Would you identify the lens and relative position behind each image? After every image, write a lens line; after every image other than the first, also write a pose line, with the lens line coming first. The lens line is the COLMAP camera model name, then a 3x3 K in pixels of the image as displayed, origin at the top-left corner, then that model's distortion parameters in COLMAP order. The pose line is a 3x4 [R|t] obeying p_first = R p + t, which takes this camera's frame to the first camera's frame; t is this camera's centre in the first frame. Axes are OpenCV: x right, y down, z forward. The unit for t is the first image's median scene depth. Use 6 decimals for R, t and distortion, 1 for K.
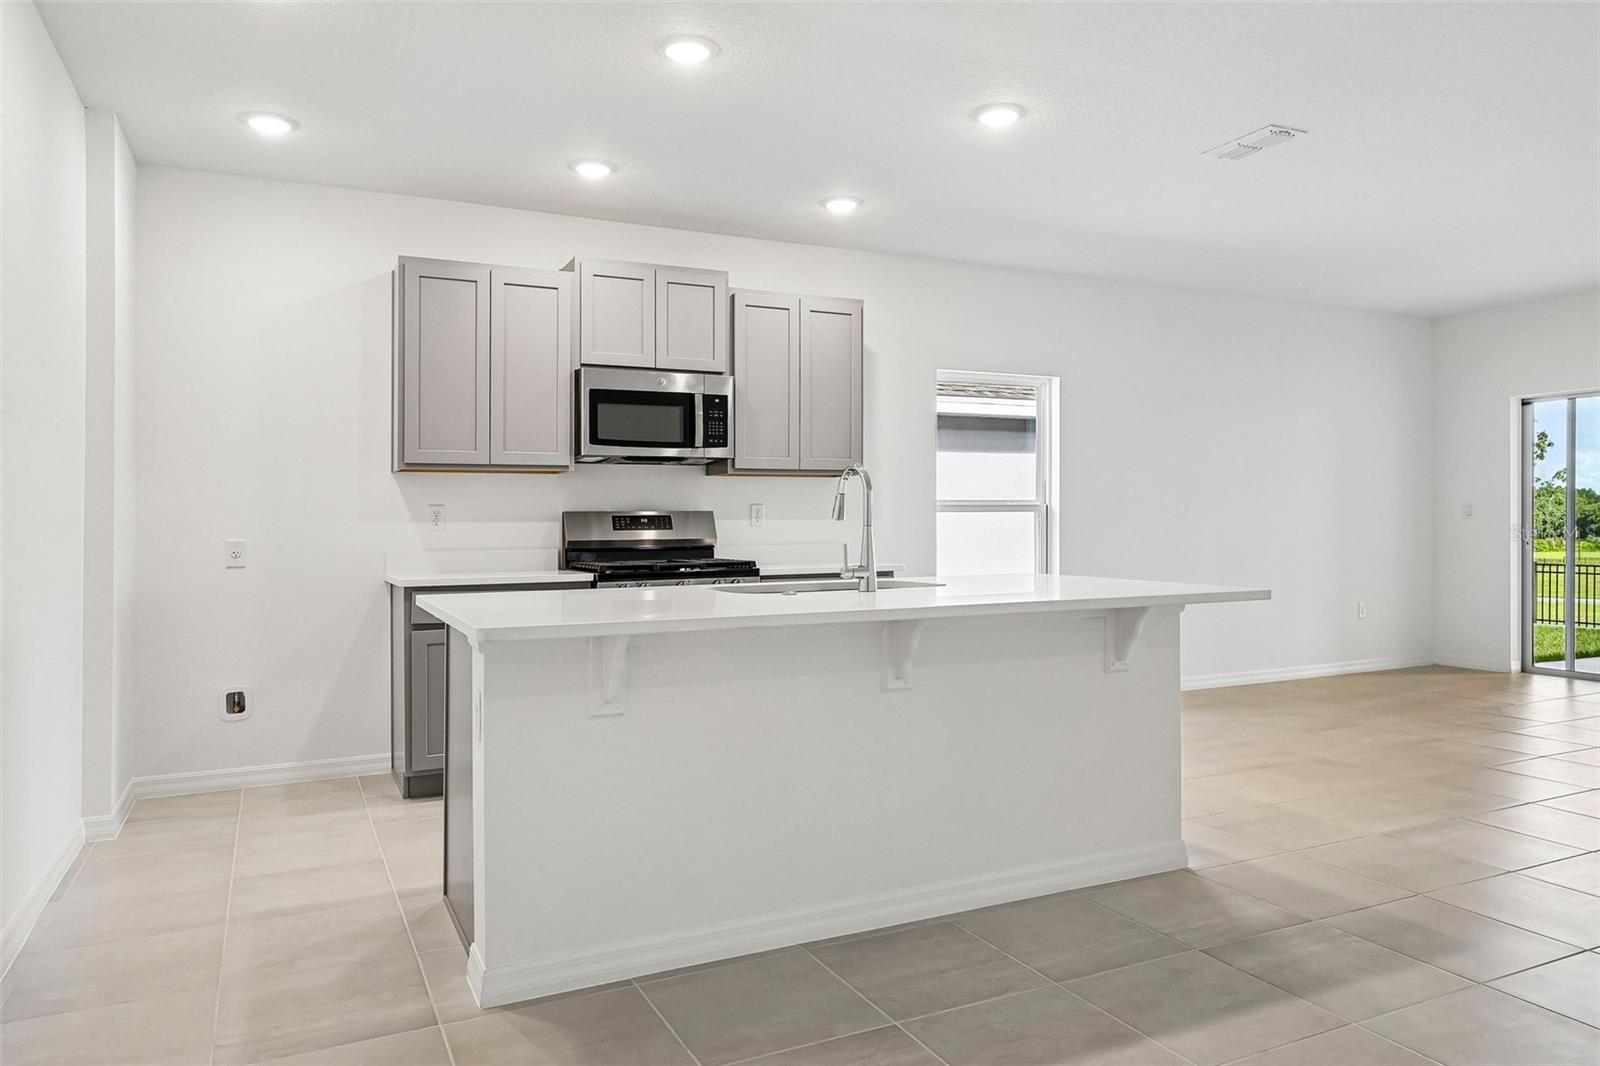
lens RADIAL K [[1064.2, 0, 793.6], [0, 1064.2, 524.7], [0, 0, 1]] dist [0.004825, -0.012801]
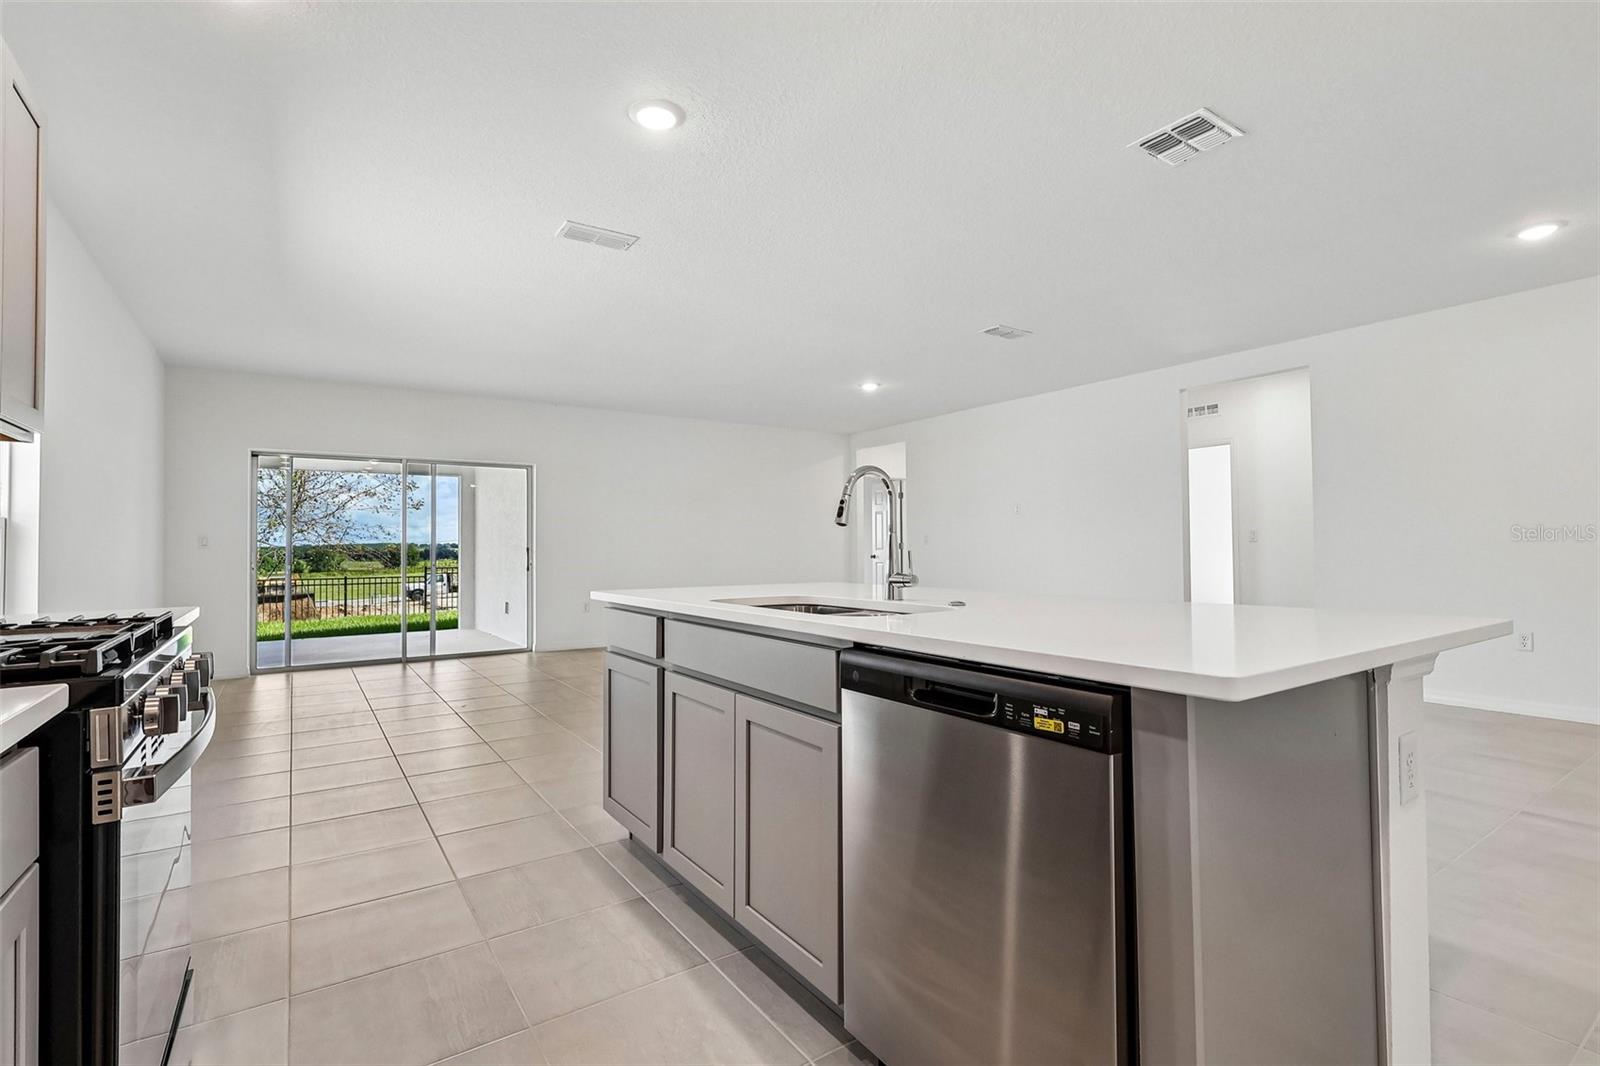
lens RADIAL K [[739.6, 0, 807.5], [0, 739.6, 527.4], [0, 0, 1]] dist [-0.008555, 0.001233]
pose [[-0.141267, 0.028125, 0.989572, -0.382905], [0.012569, 0.999567, -0.026615, 0.000341], [-0.989892, 0.008678, -0.141559, 0.762906]]
